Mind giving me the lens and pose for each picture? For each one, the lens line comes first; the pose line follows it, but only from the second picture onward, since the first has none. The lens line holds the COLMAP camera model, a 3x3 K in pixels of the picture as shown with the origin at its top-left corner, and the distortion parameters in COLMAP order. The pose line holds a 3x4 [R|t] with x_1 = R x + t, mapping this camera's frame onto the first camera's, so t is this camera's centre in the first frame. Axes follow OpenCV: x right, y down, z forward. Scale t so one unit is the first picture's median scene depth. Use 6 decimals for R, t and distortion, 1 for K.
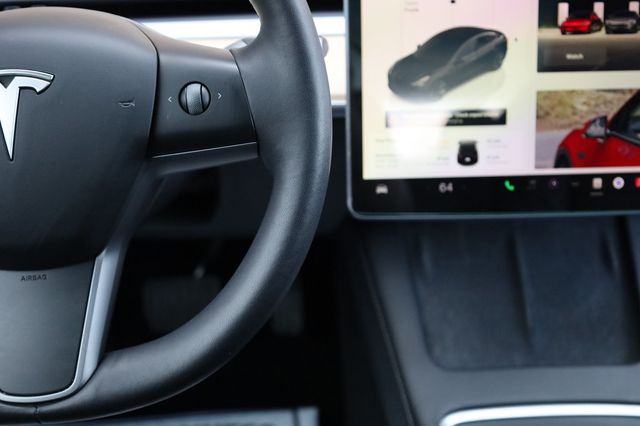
lens RADIAL K [[843.1, 0, 320.0], [0, 843.1, 213.0], [0, 0, 1]] dist [-0.026259, -0.036241]
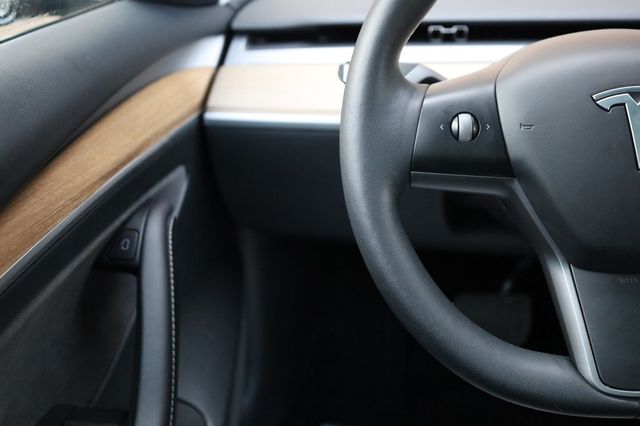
lens RADIAL K [[843.1, 0, 320.0], [0, 843.1, 213.0], [0, 0, 1]] dist [-0.026259, -0.036241]
pose [[0.992720, 0.045664, -0.111449, -0.464905], [-0.048510, 0.998559, -0.022956, 0.026537], [0.110240, 0.028196, 0.993505, -0.079576]]
